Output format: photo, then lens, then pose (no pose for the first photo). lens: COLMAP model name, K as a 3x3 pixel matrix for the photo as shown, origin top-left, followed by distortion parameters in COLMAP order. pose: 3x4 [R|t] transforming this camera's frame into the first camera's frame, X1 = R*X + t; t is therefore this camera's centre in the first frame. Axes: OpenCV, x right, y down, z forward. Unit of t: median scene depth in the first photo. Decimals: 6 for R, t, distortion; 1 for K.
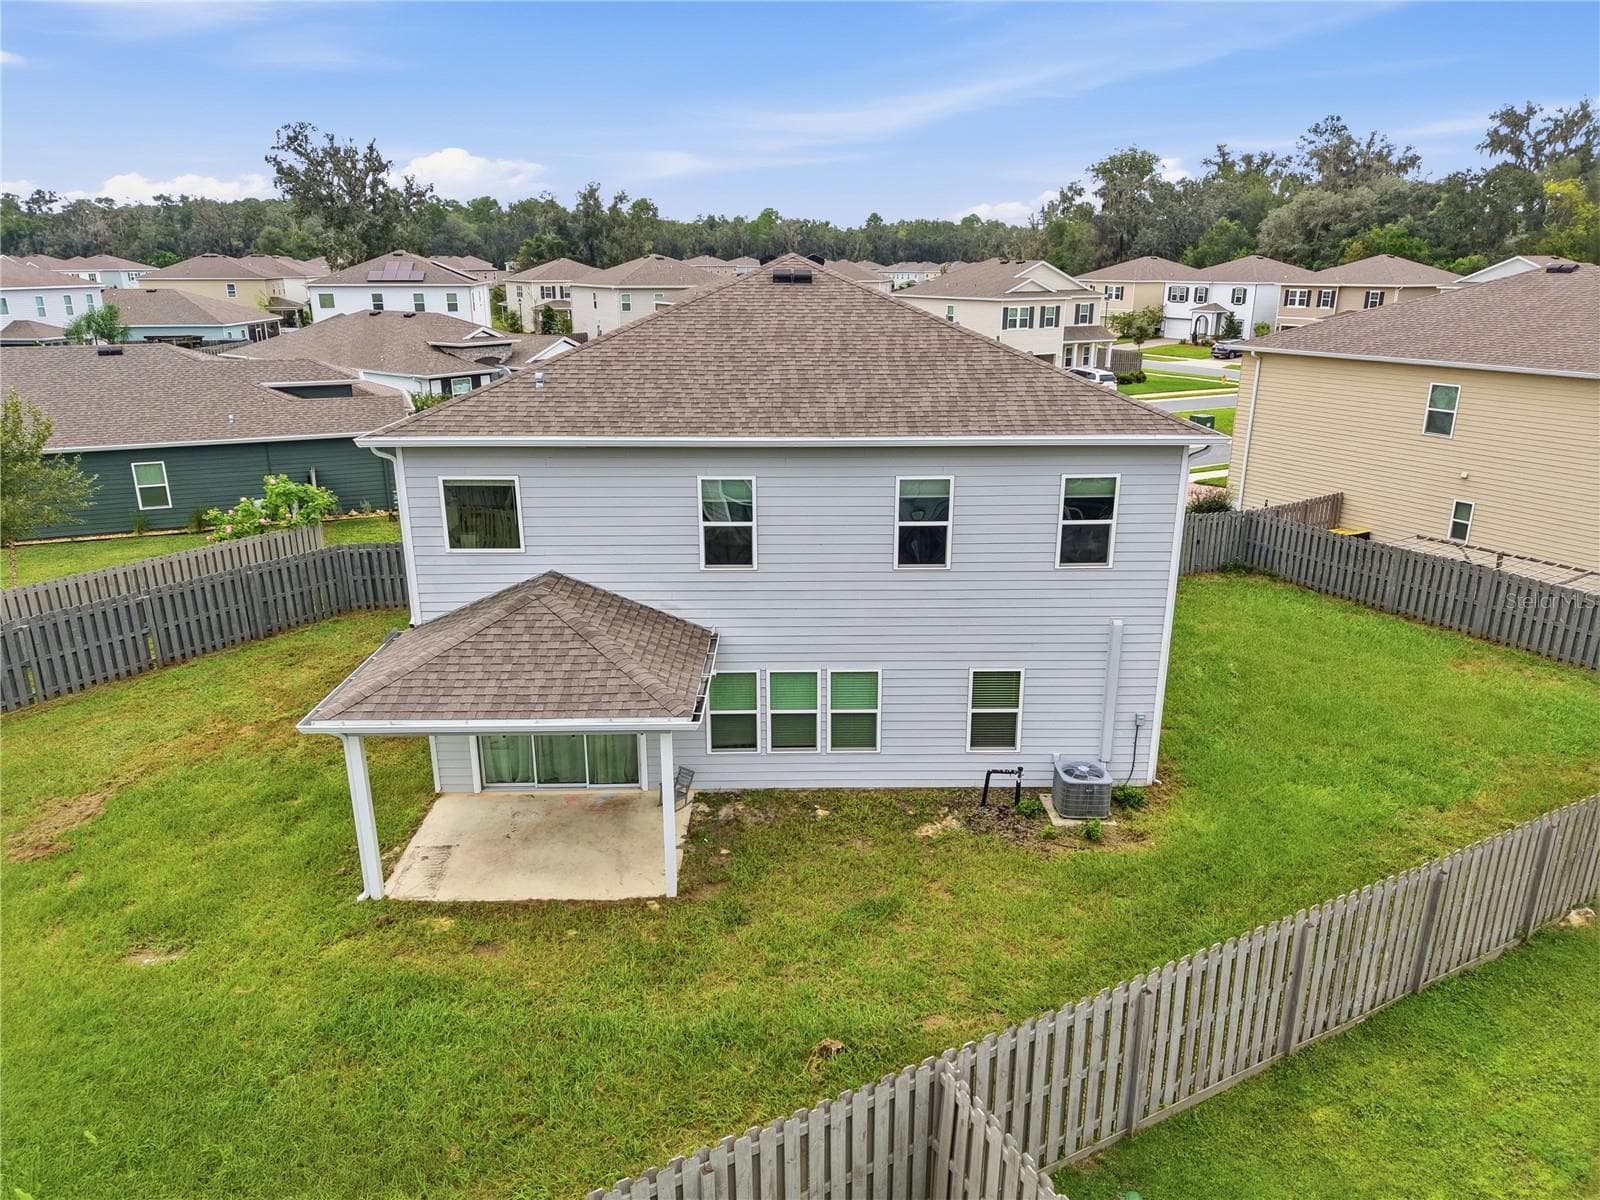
lens RADIAL K [[1064.7, 0, 800.0], [0, 1064.7, 600.0], [0, 0, 1]] dist [0.035914, -0.033990]
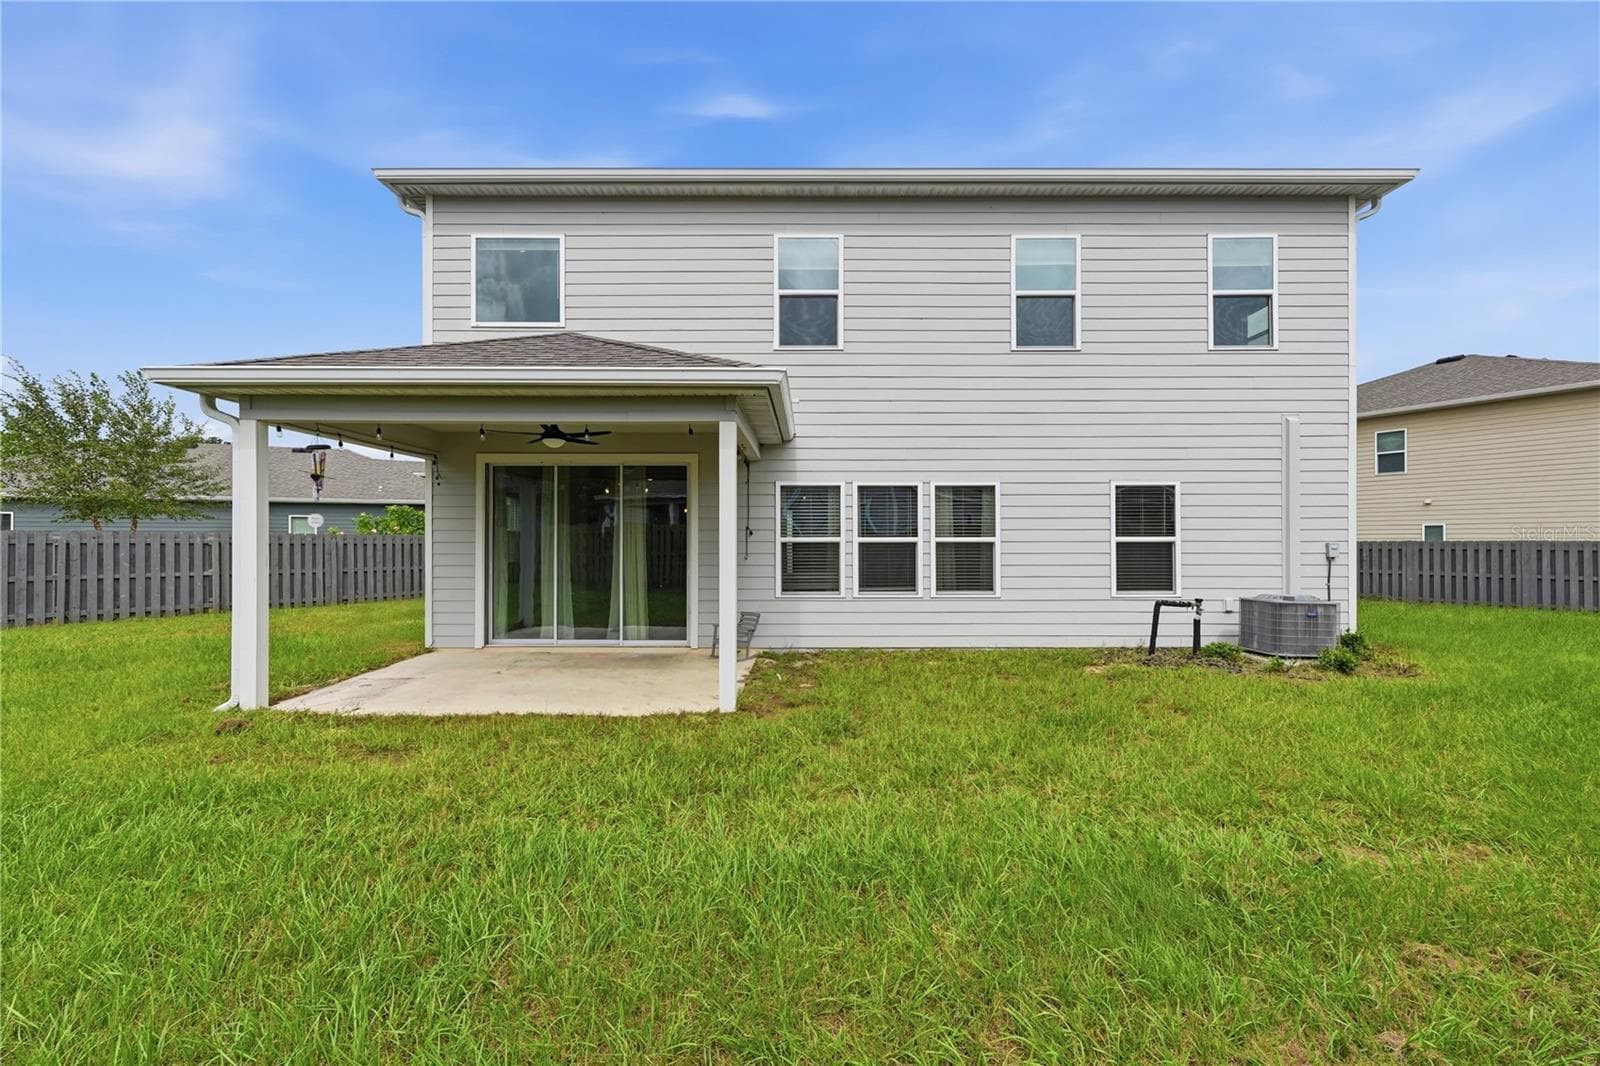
lens RADIAL K [[699.2, 0, 802.6], [0, 699.2, 538.1], [0, 0, 1]] dist [0.000426, 0.000359]
pose [[0.999908, 0.001342, -0.013465, -0.061955], [-0.005421, 0.951458, -0.307731, 0.262297], [0.012398, 0.307776, 0.951378, 0.507825]]
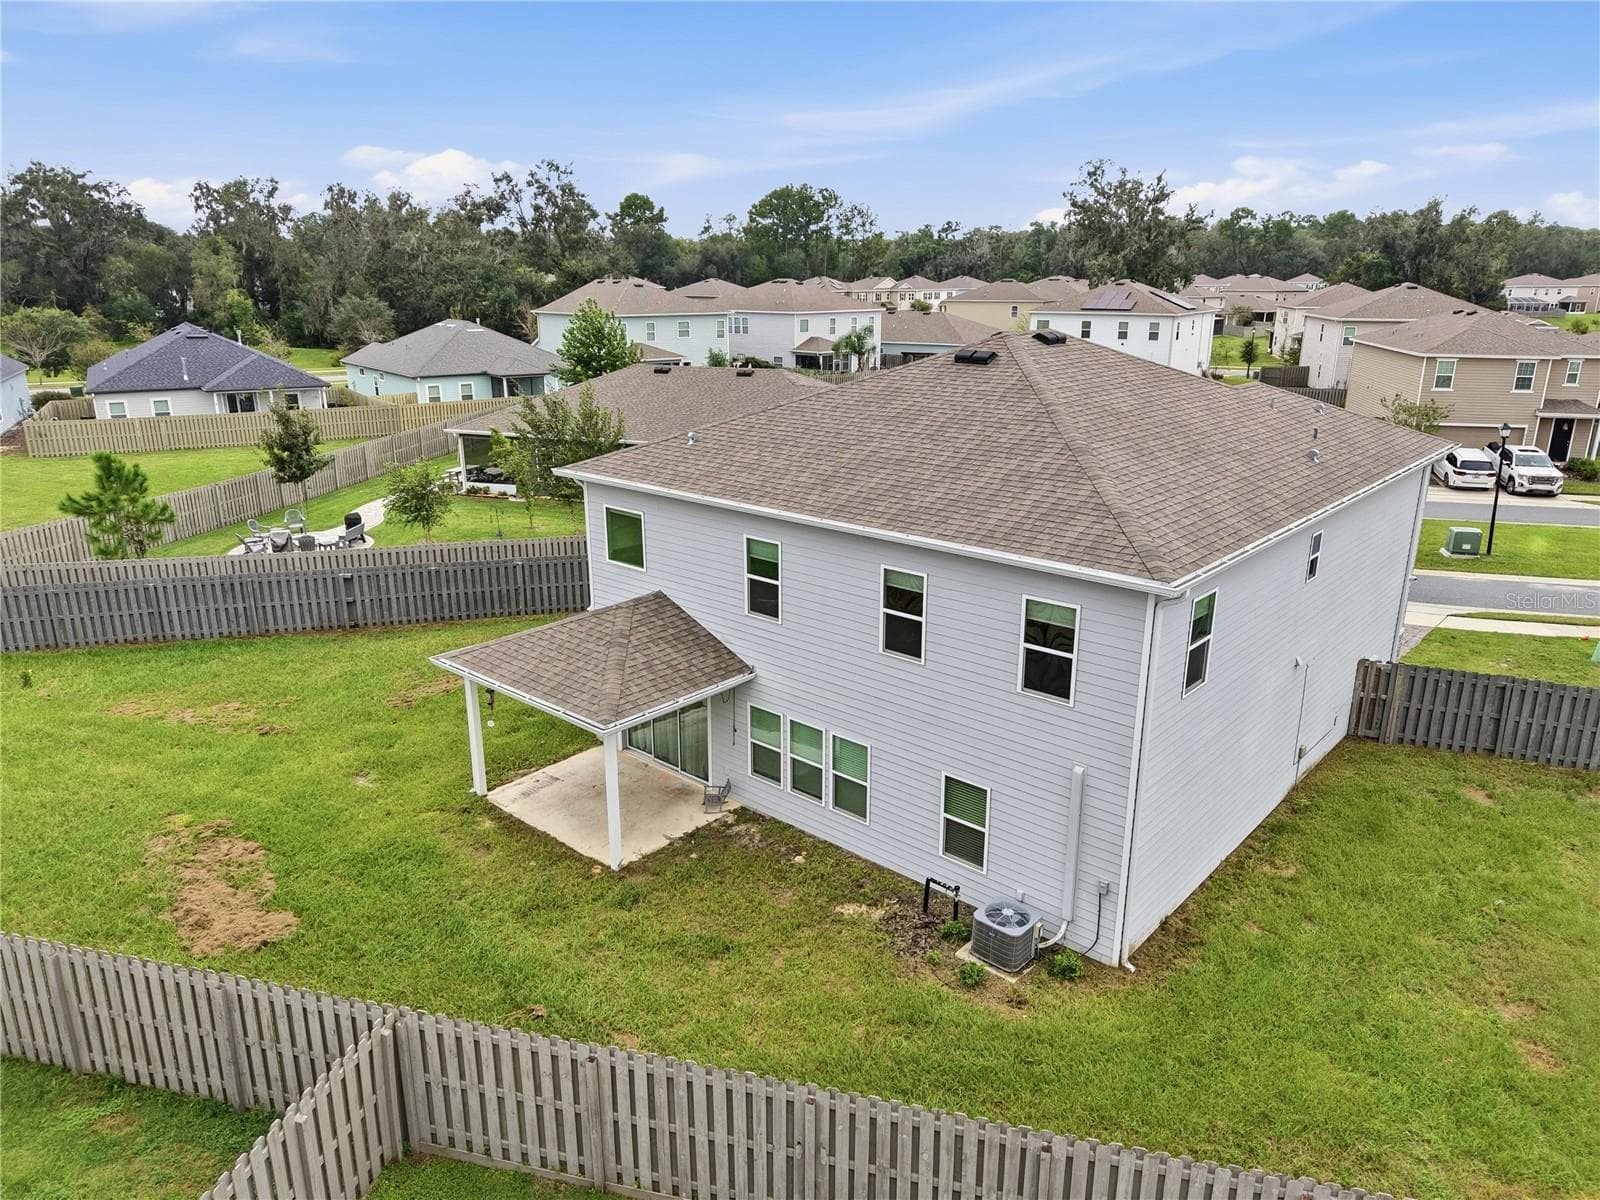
lens RADIAL K [[1064.7, 0, 800.0], [0, 1064.7, 600.0], [0, 0, 1]] dist [0.035914, -0.033990]
pose [[0.741555, 0.196939, -0.641336, 0.650380], [-0.205249, 0.976706, 0.062601, -0.121395], [0.638725, 0.085212, 0.764702, 0.153496]]
